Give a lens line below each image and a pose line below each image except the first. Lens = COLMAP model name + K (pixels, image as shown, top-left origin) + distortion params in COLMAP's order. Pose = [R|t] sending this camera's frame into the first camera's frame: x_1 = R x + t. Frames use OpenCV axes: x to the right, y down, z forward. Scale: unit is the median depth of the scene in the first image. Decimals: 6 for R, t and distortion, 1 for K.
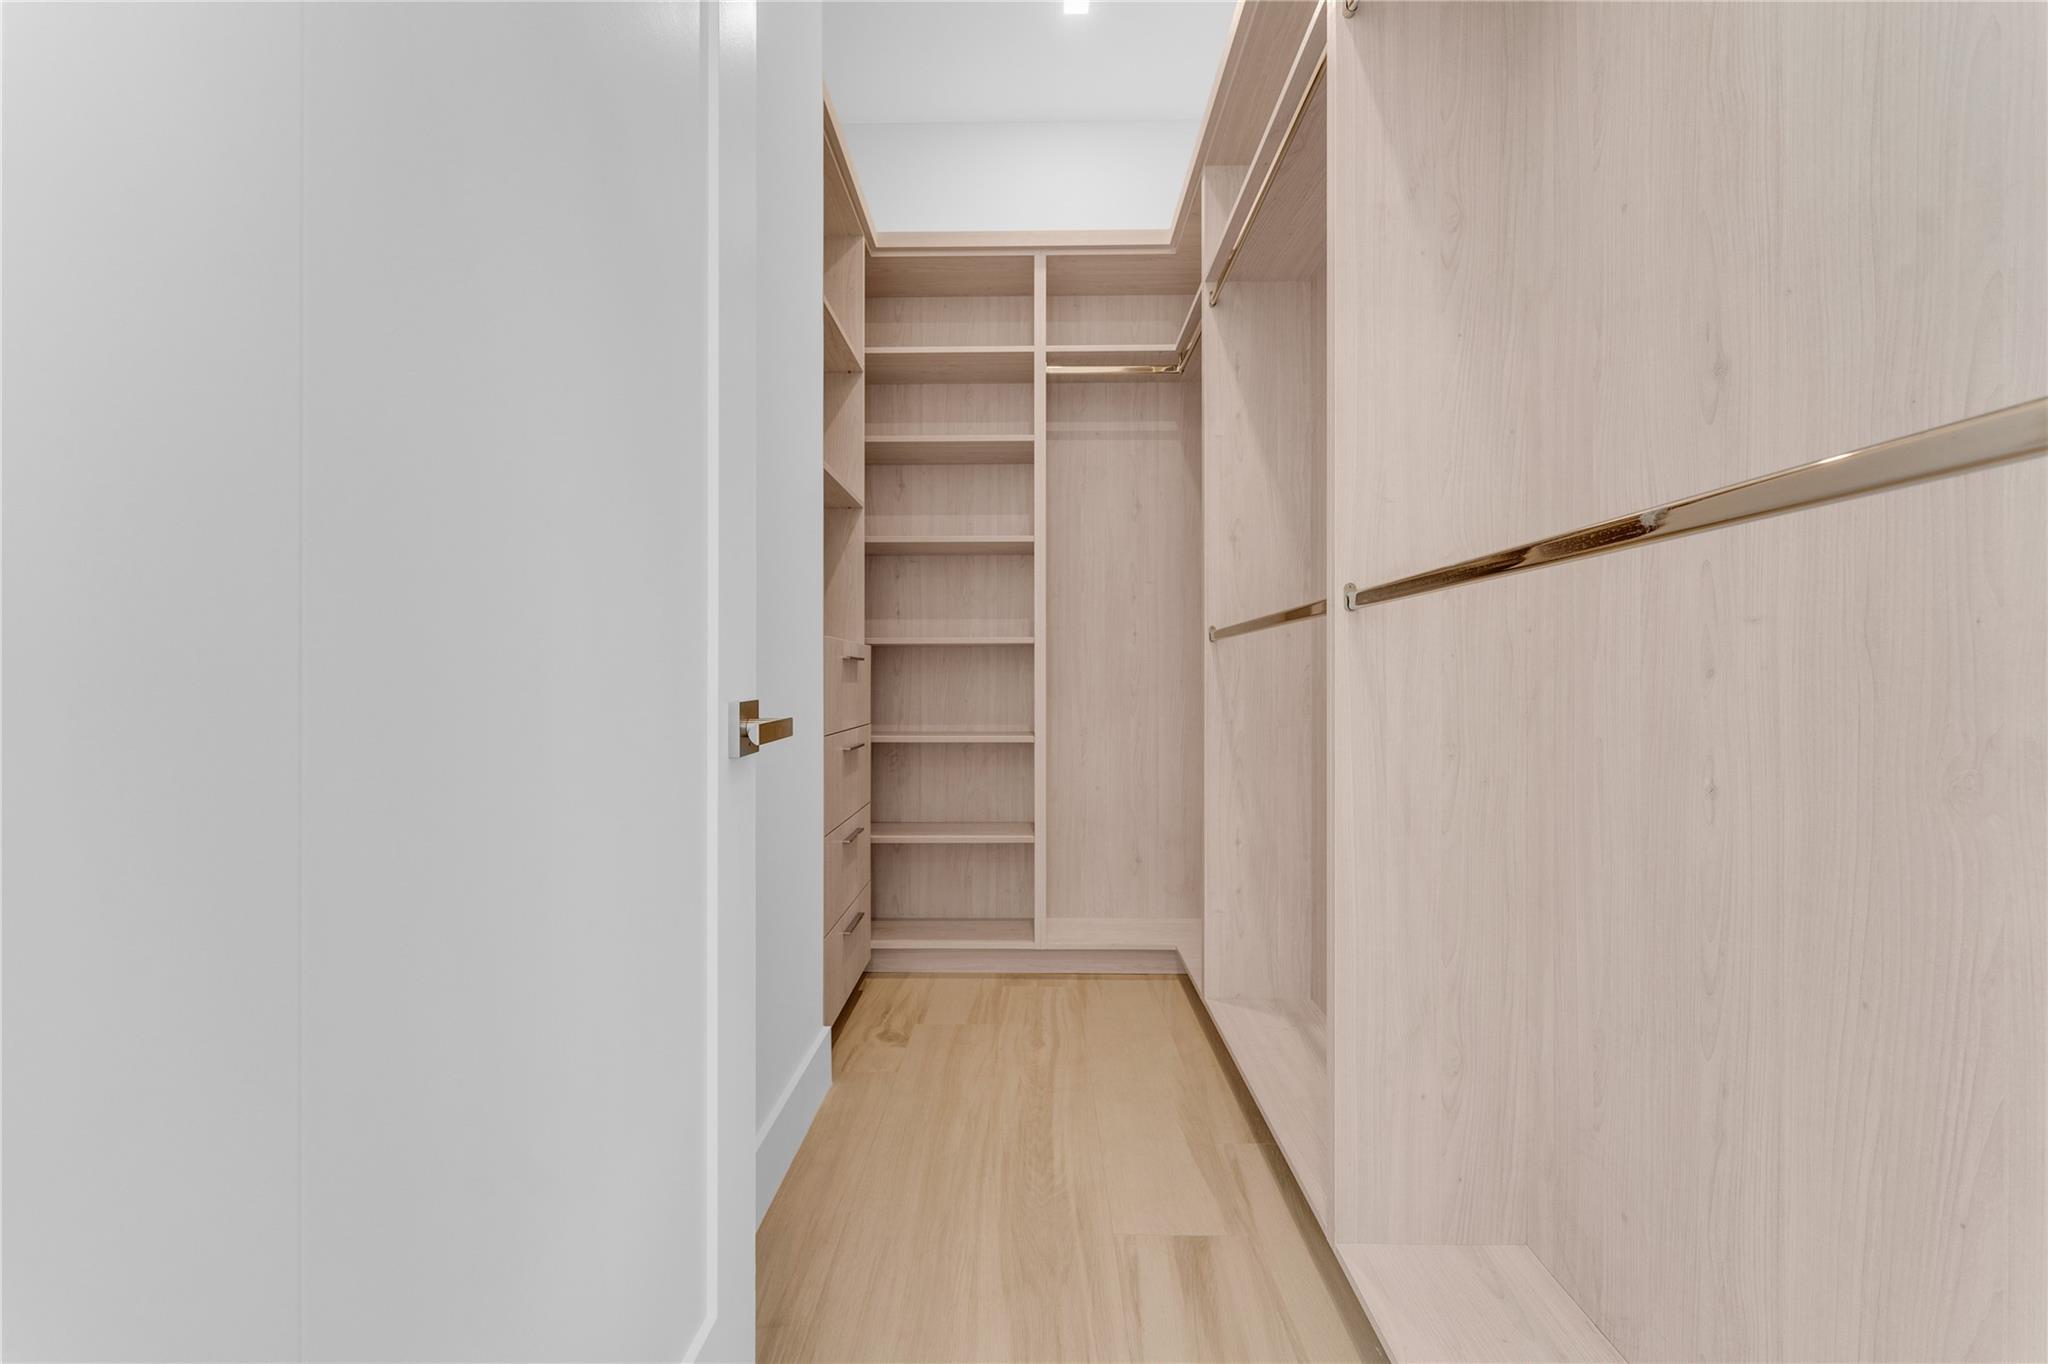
lens RADIAL K [[828.9, 0, 1021.8], [0, 828.9, 672.6], [0, 0, 1]] dist [-0.001054, -0.000725]
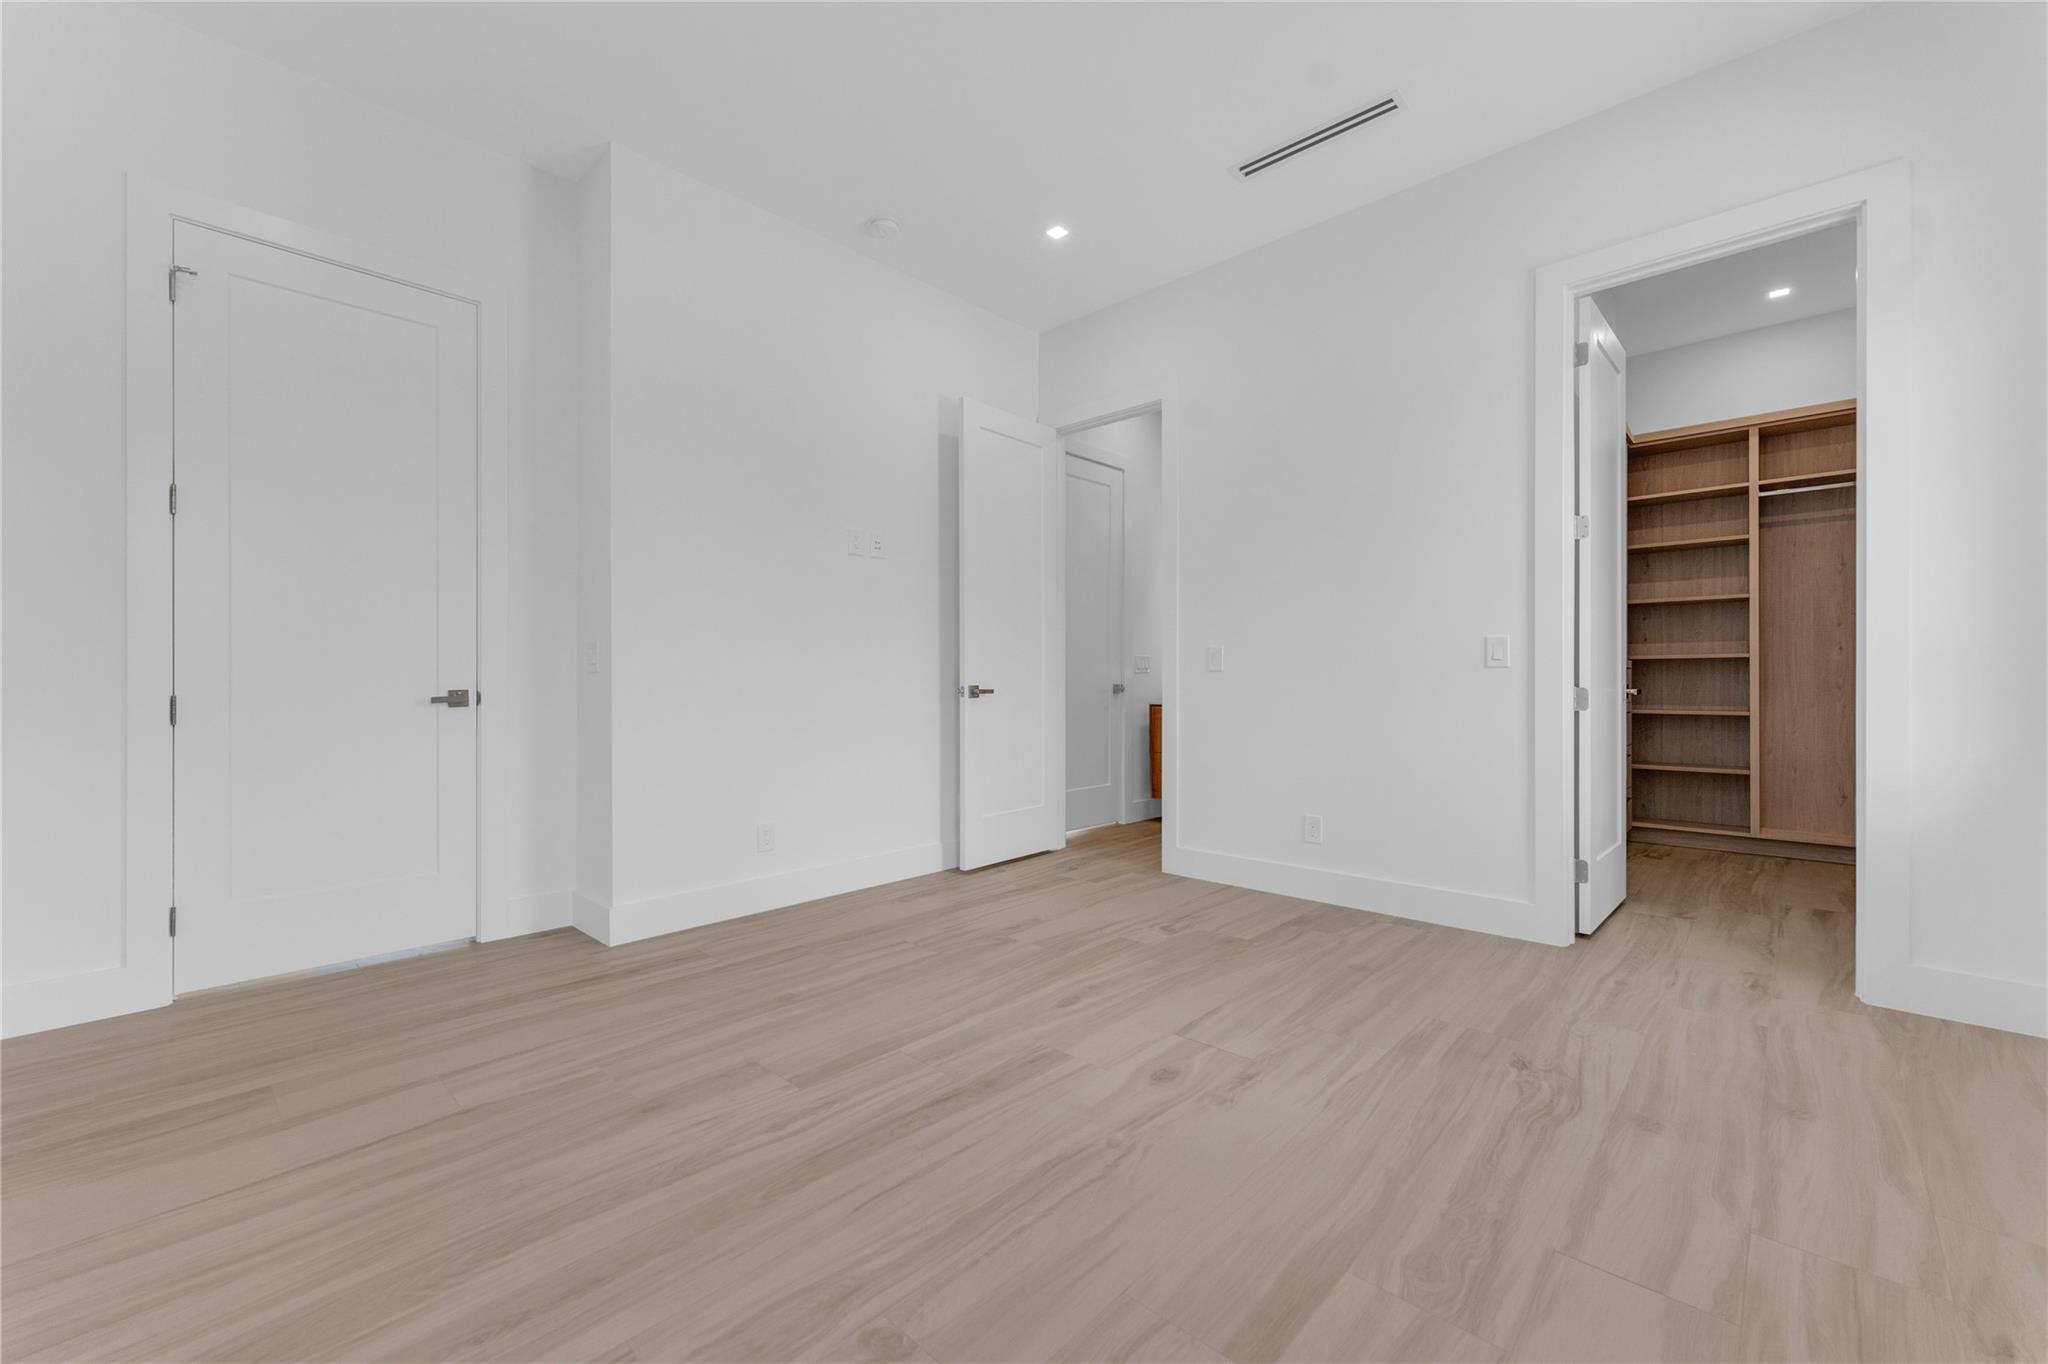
lens RADIAL K [[828.9, 0, 1011.2], [0, 828.9, 675.4], [0, 0, 1]] dist [-0.001054, -0.000725]
pose [[0.735048, -0.002291, -0.678011, 0.049812], [-0.007453, 0.999907, -0.011458, 0.030946], [0.677974, 0.013475, 0.734963, -1.193582]]
